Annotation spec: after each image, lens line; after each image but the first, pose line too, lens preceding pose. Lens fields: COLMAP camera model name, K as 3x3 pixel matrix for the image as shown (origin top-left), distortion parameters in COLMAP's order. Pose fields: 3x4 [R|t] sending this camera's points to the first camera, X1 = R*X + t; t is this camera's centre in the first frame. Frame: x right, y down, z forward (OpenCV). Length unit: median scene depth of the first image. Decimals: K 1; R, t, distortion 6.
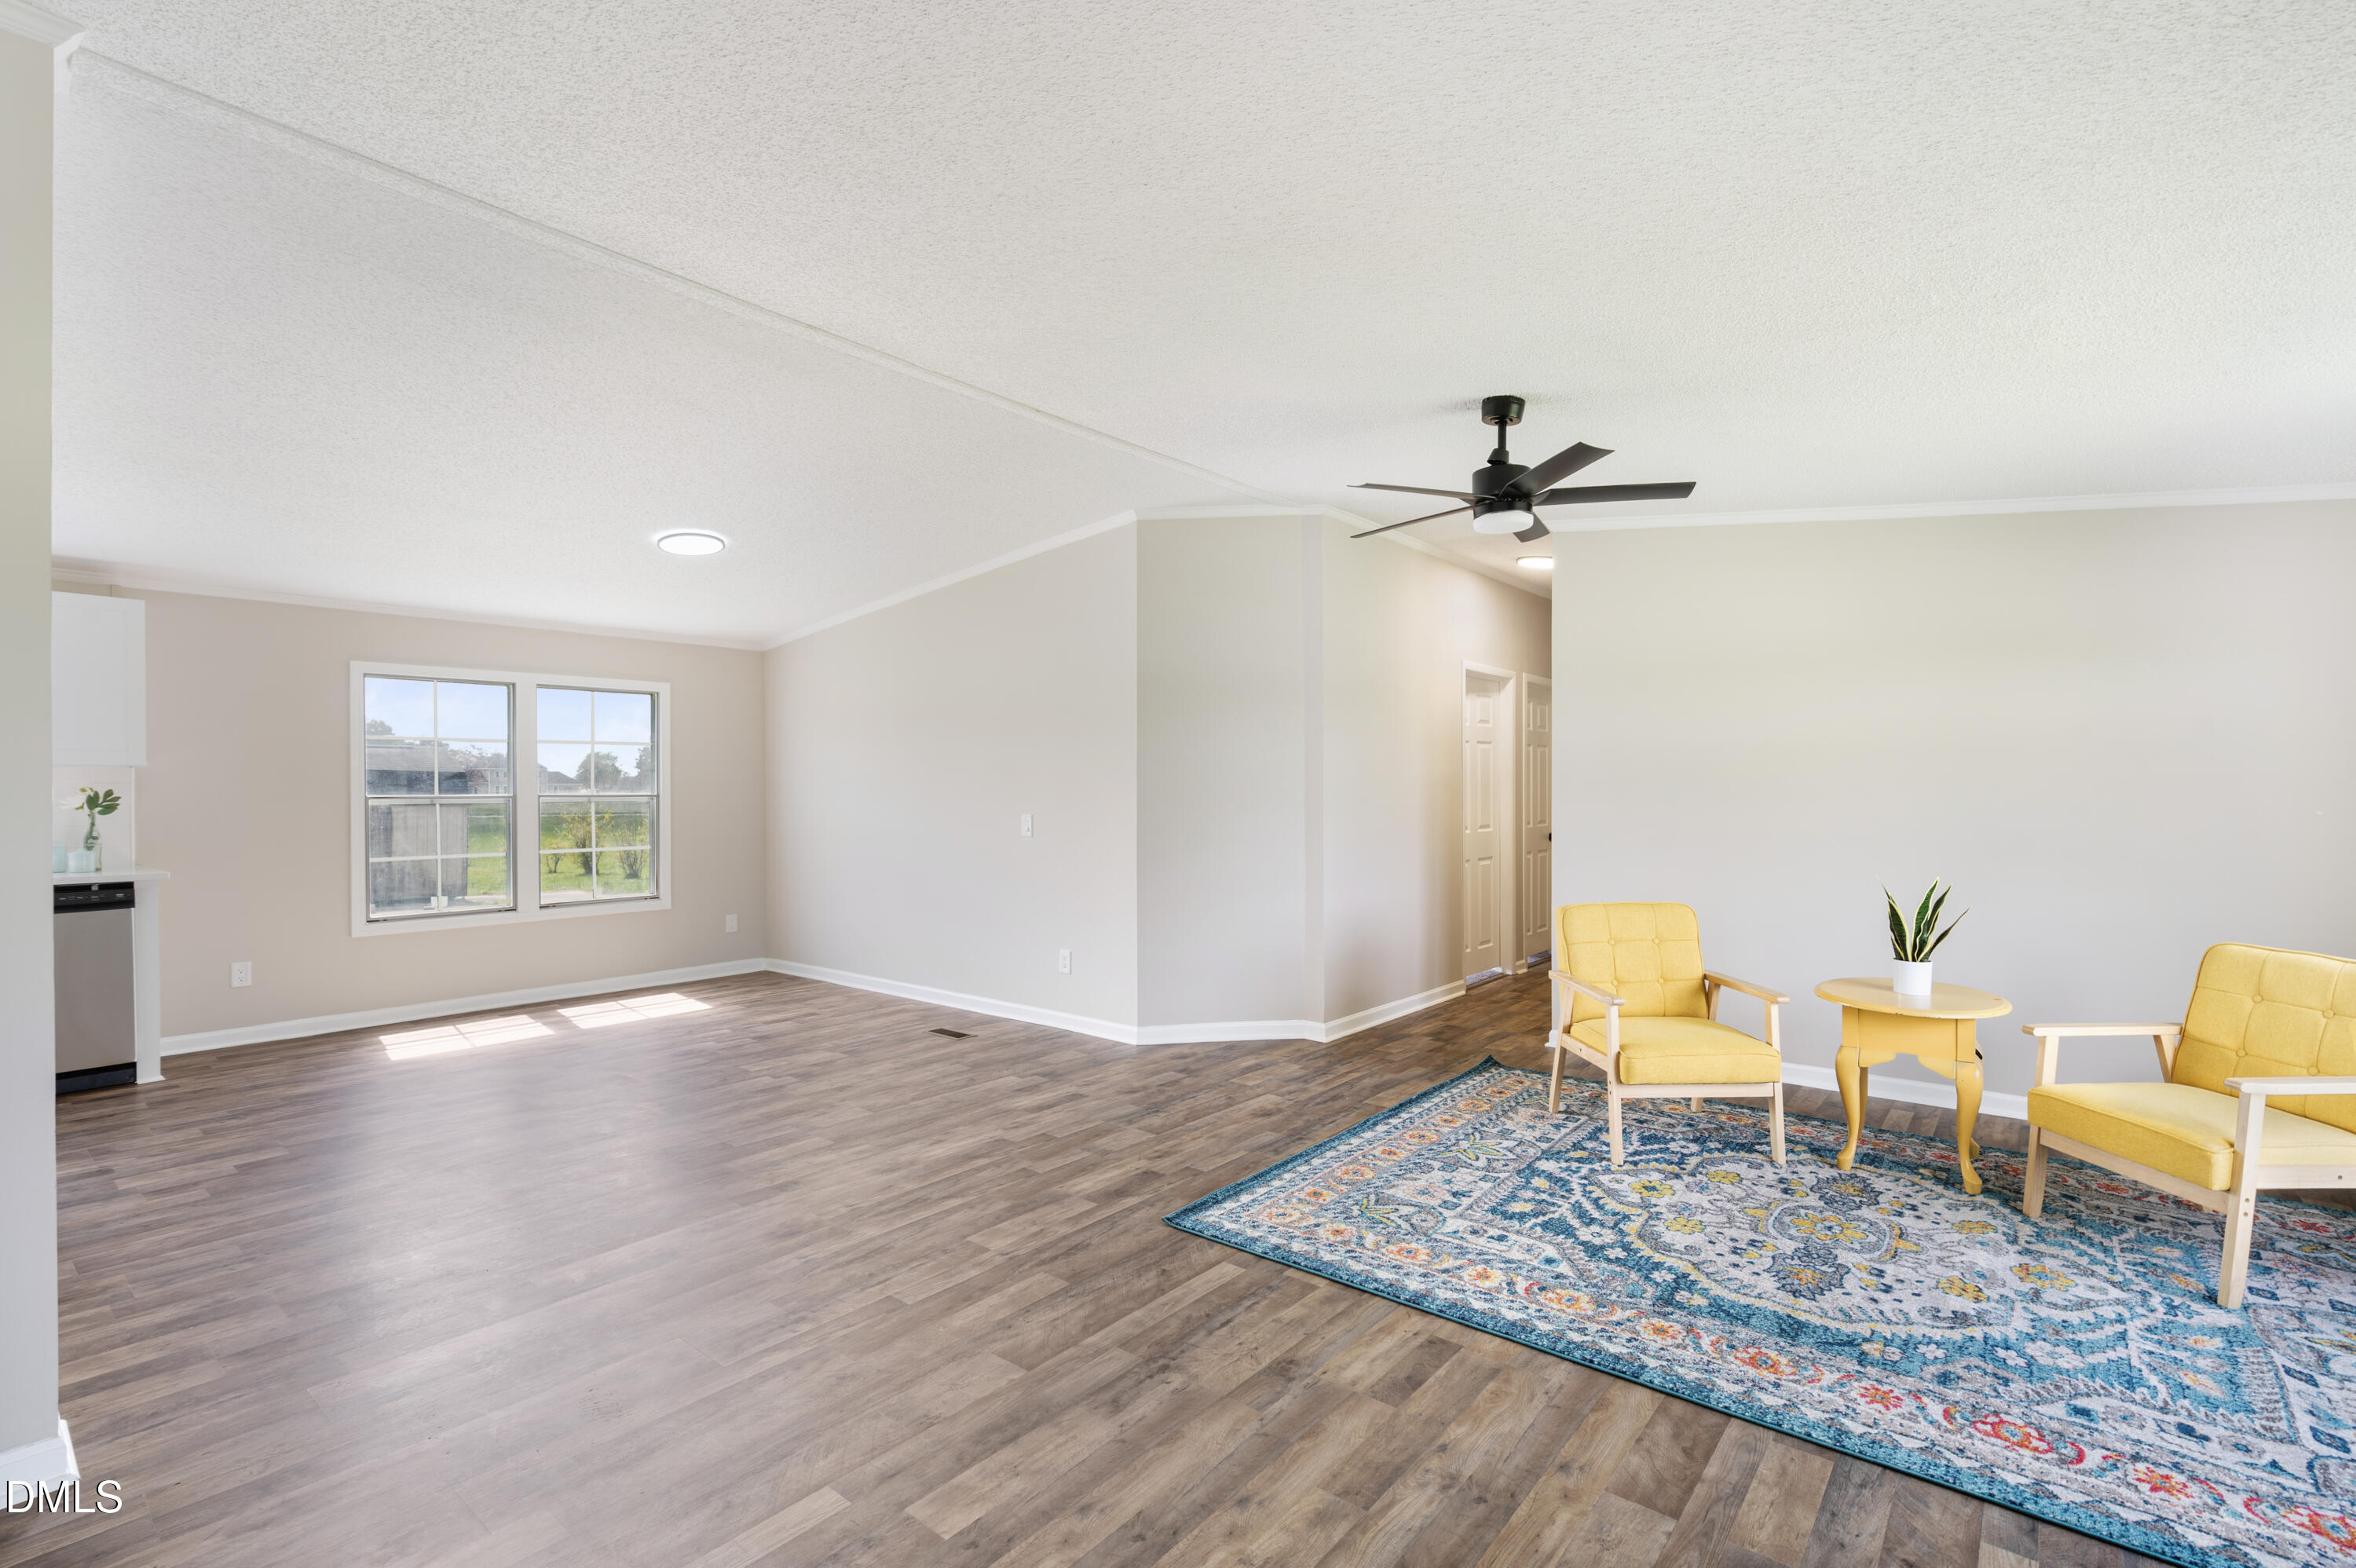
lens RADIAL K [[1061.1, 0, 1133.4], [0, 1061.1, 786.4], [0, 0, 1]] dist [-0.003195, 0.000156]
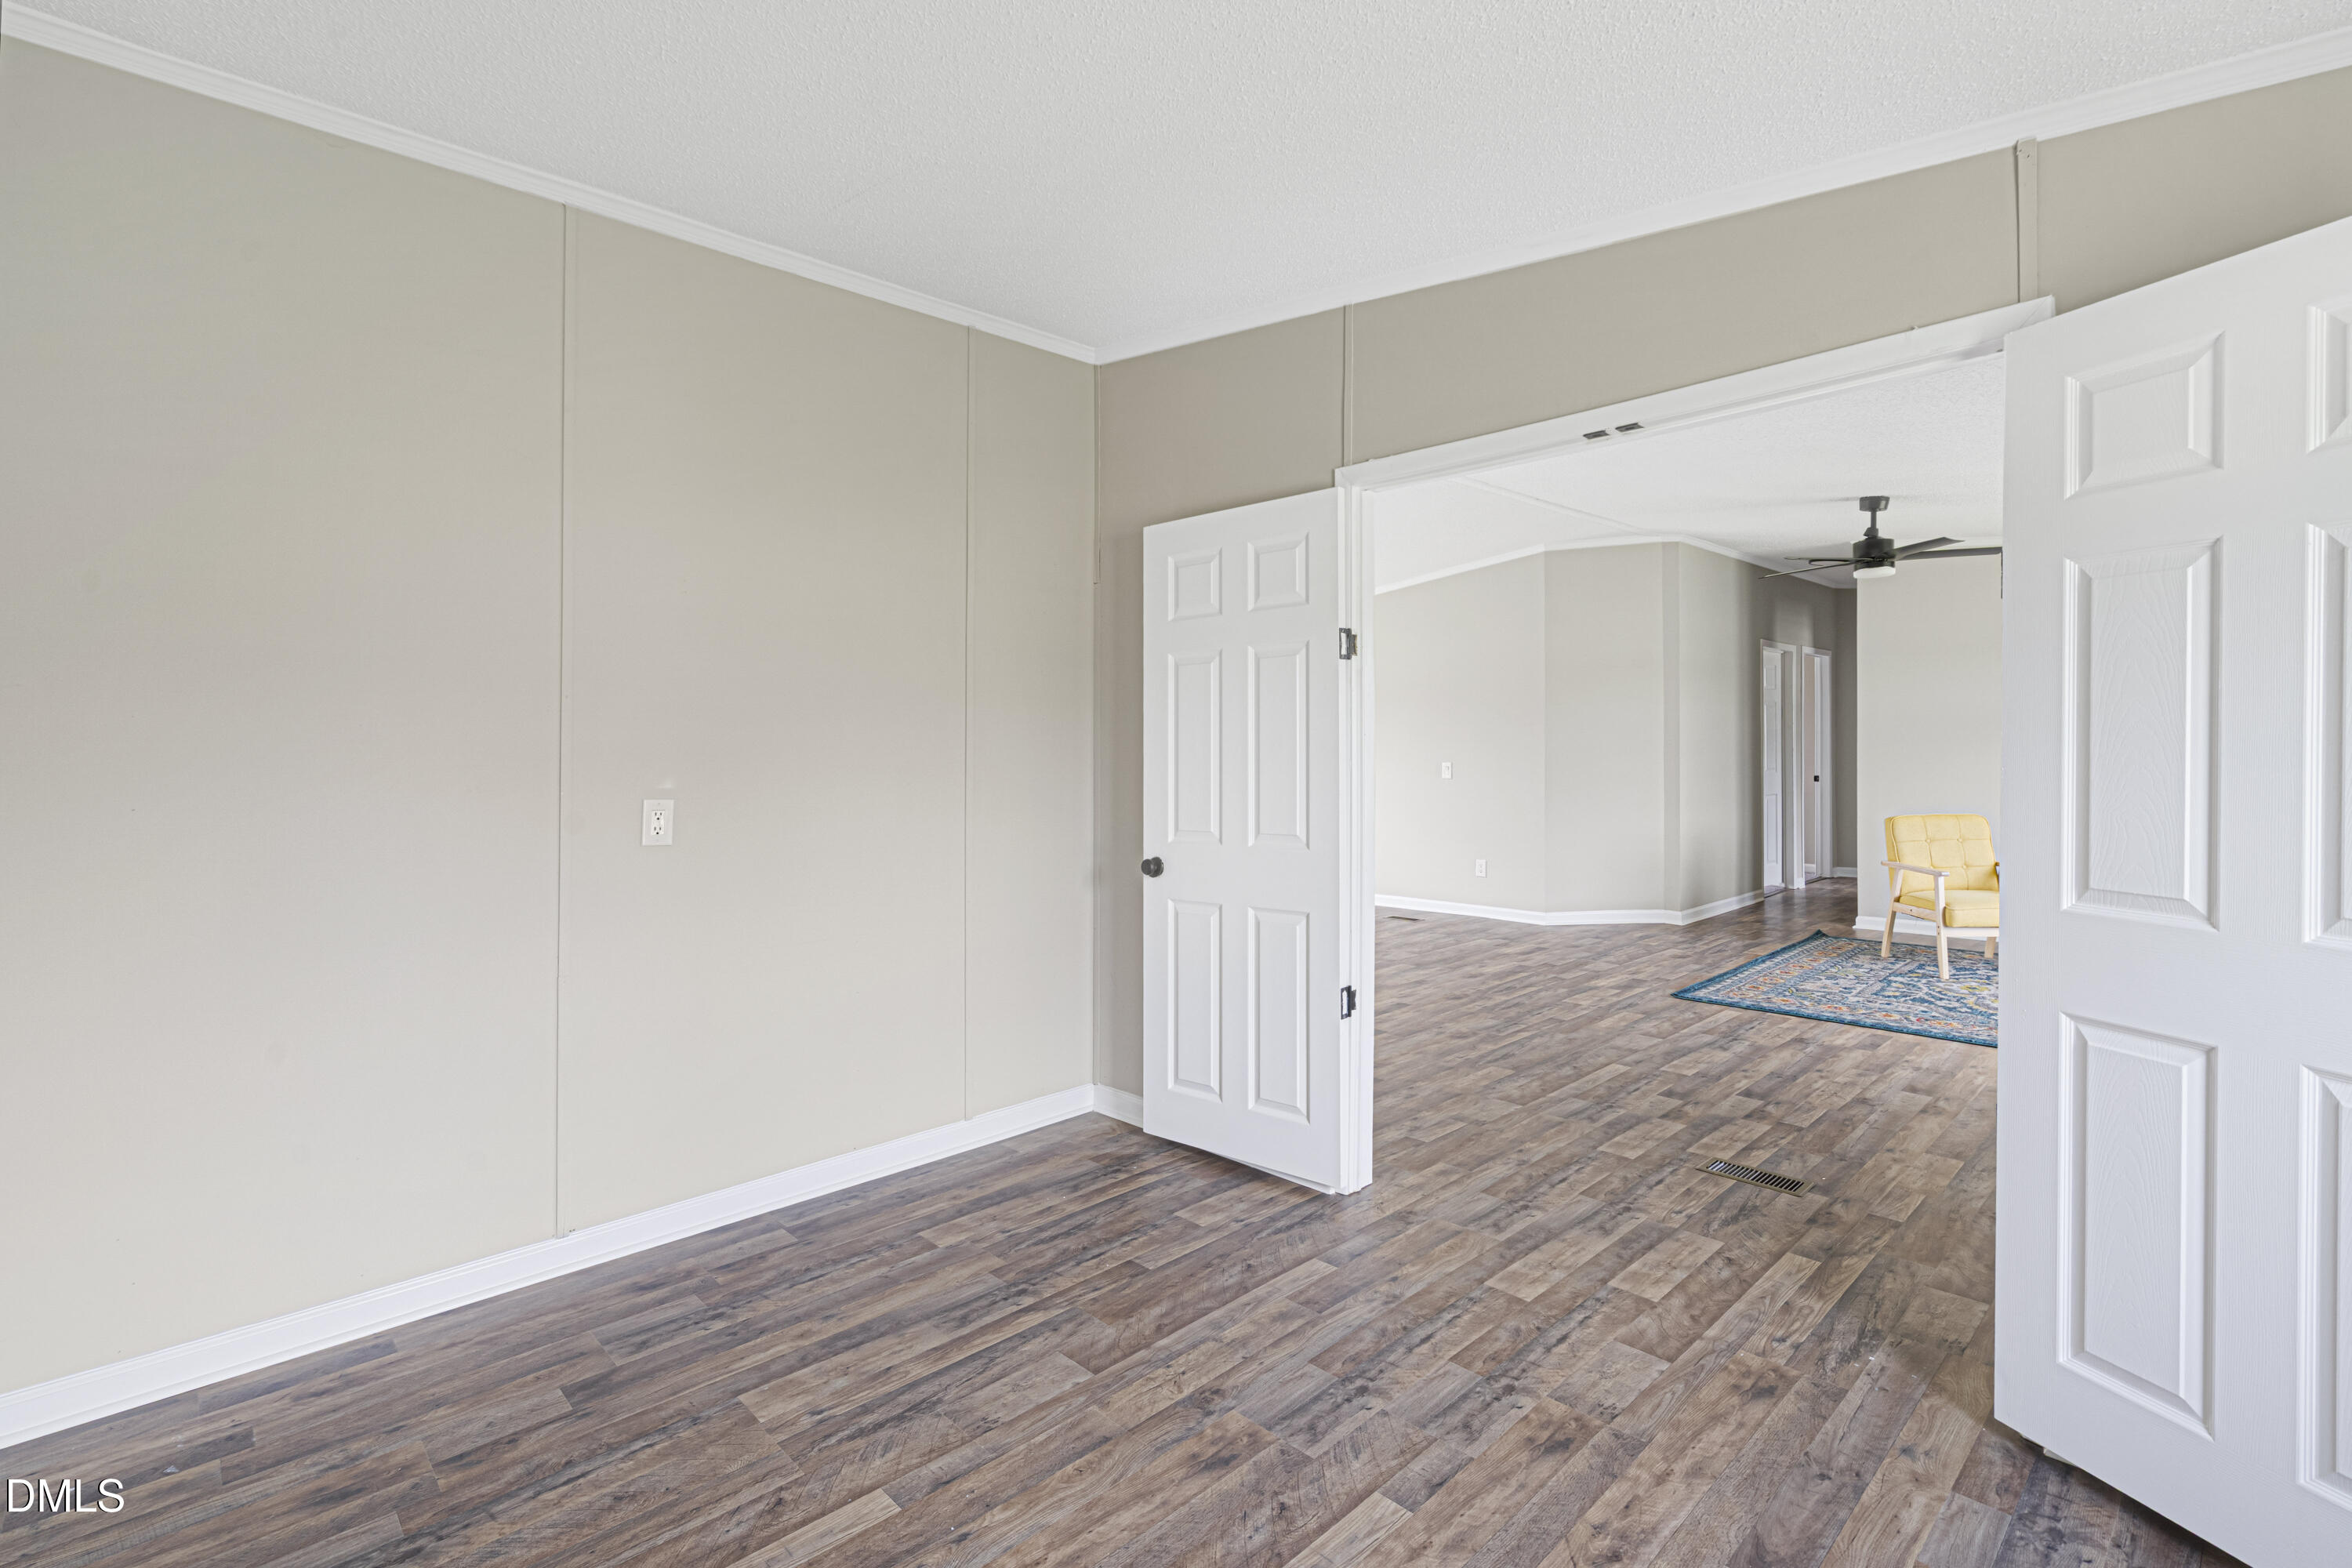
lens RADIAL K [[1070.1, 0, 1194.9], [0, 1070.1, 758.5], [0, 0, 1]] dist [0.004242, 0.000568]
pose [[0.996847, -0.009213, -0.078817, -0.520455], [0.009997, 0.999904, 0.009555, 0.007049], [0.078722, -0.010313, 0.996843, -0.665035]]
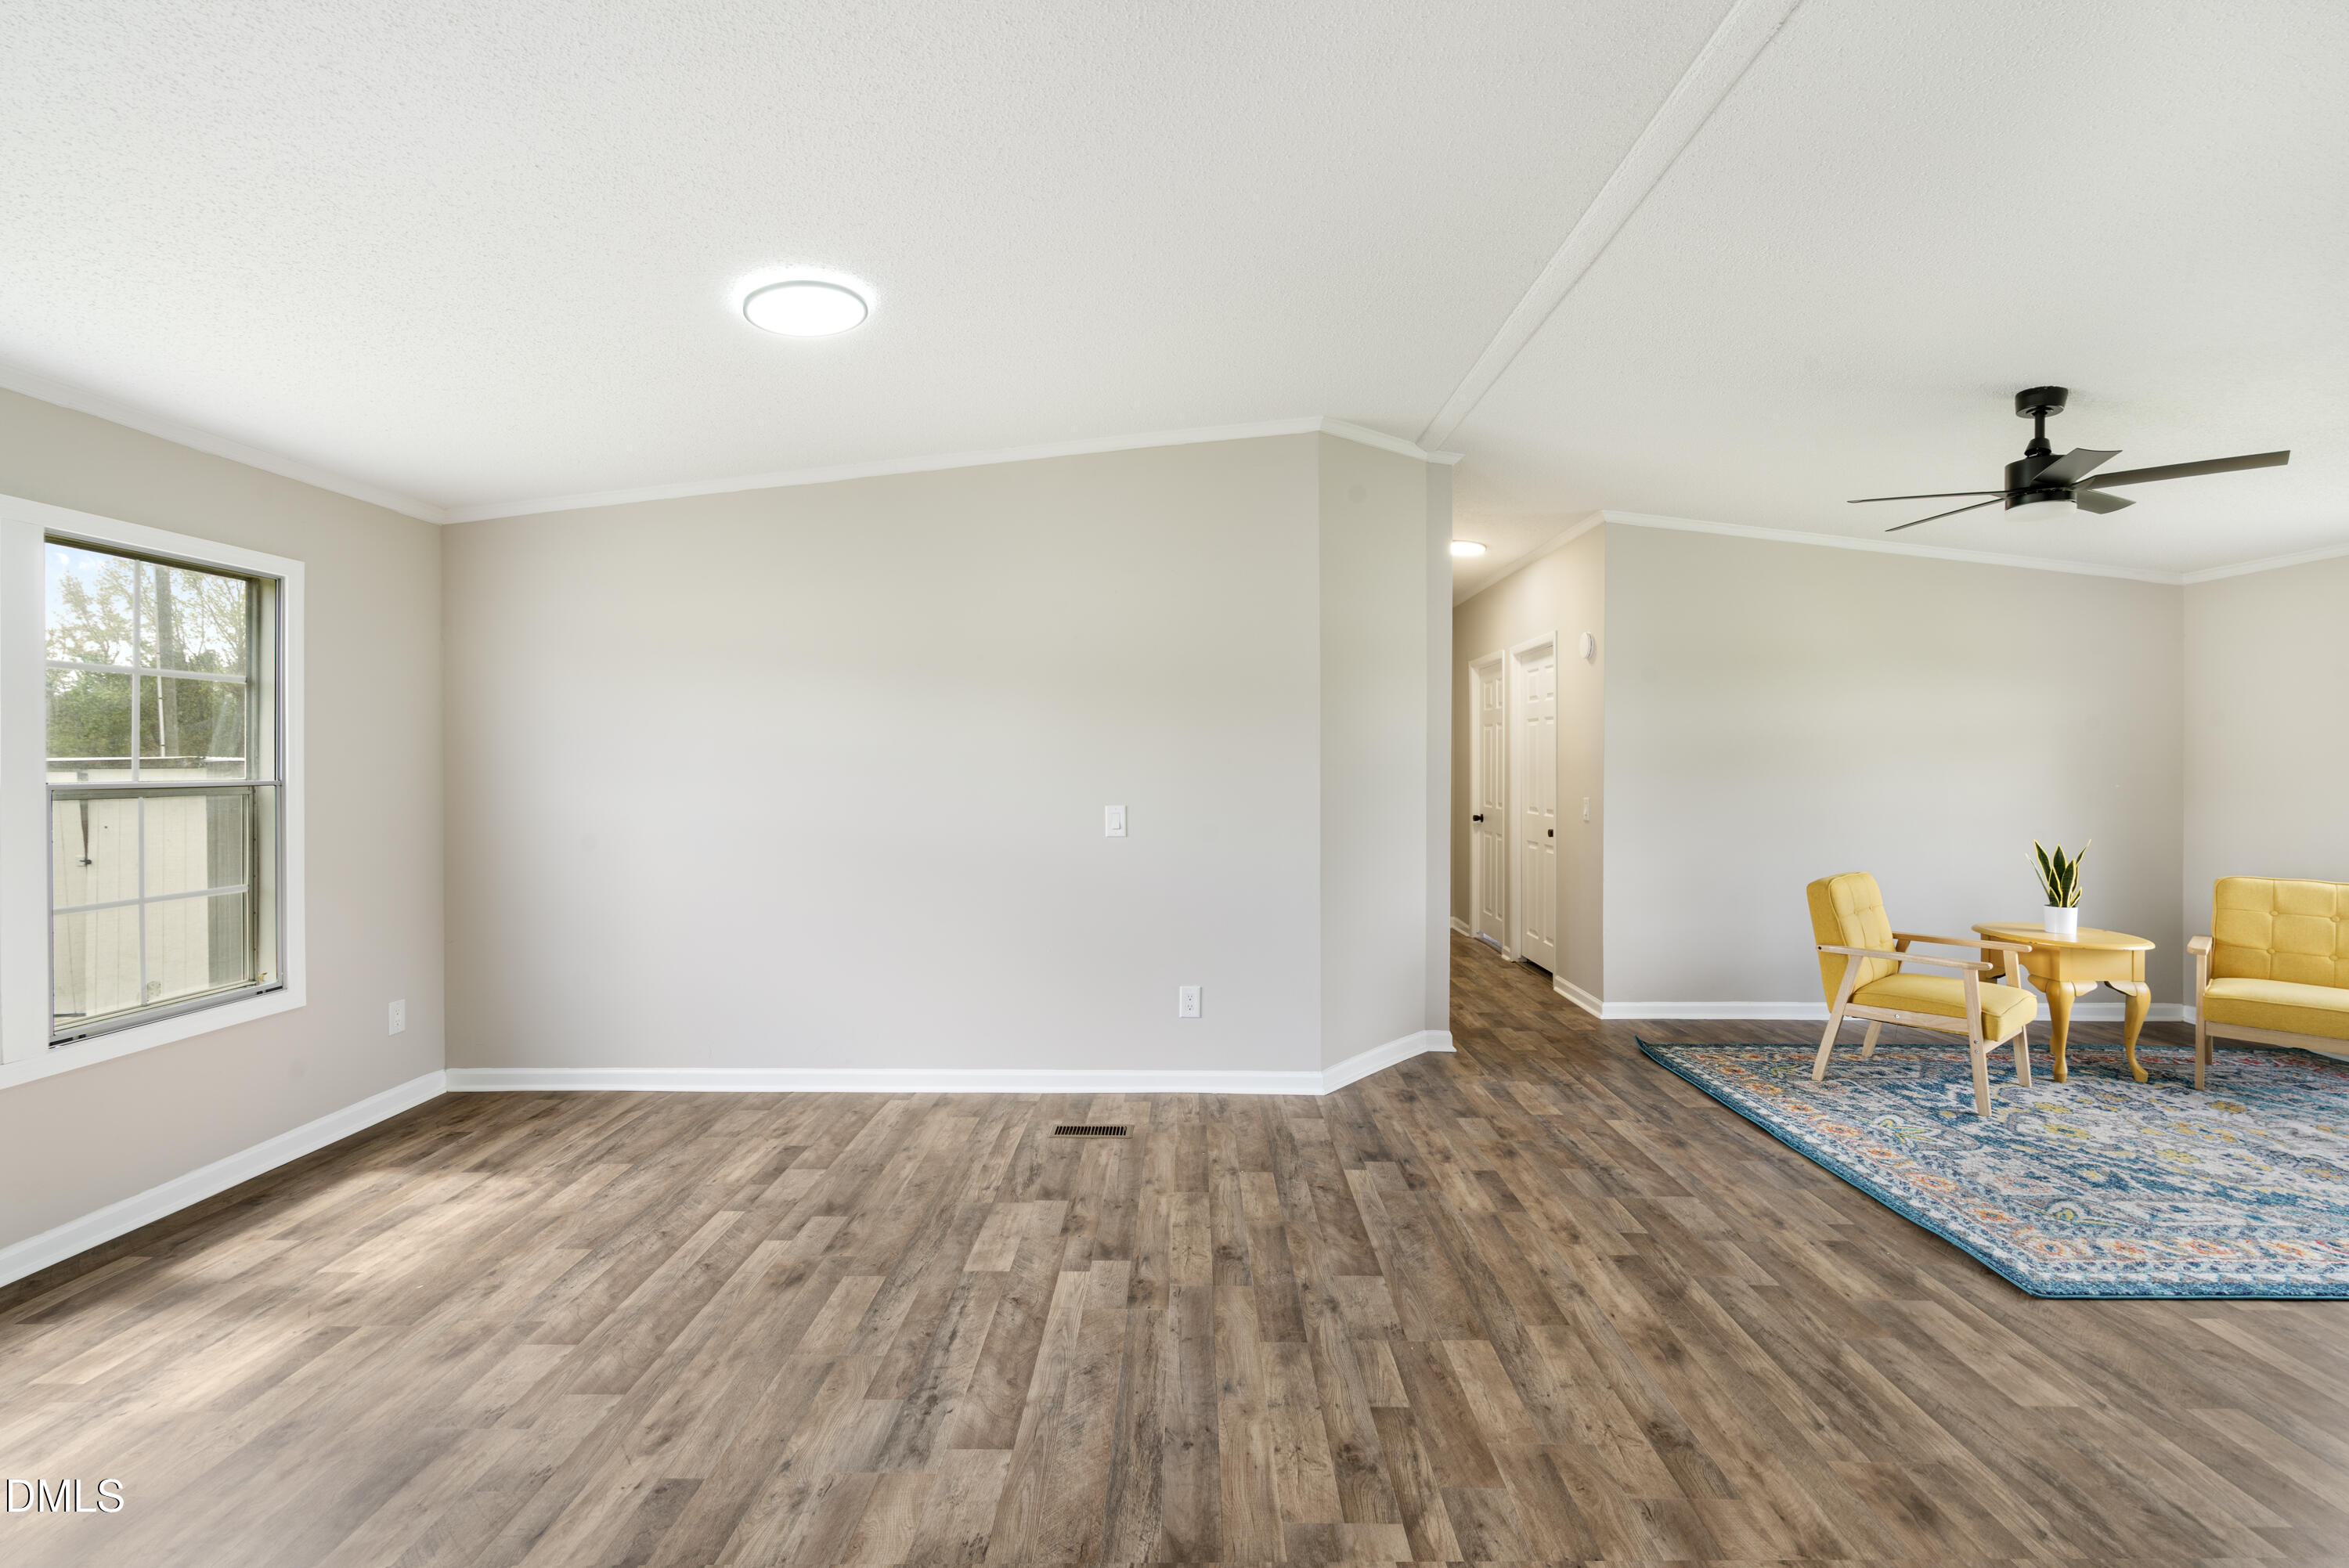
lens RADIAL K [[1077.7, 0, 1166.4], [0, 1077.7, 769.6], [0, 0, 1]] dist [-0.001850, 0.000351]
pose [[0.771908, 0.000596, 0.635734, -0.895553], [-0.002495, 0.999995, 0.002092, 0.001581], [-0.635729, -0.003201, 0.771905, 0.687176]]
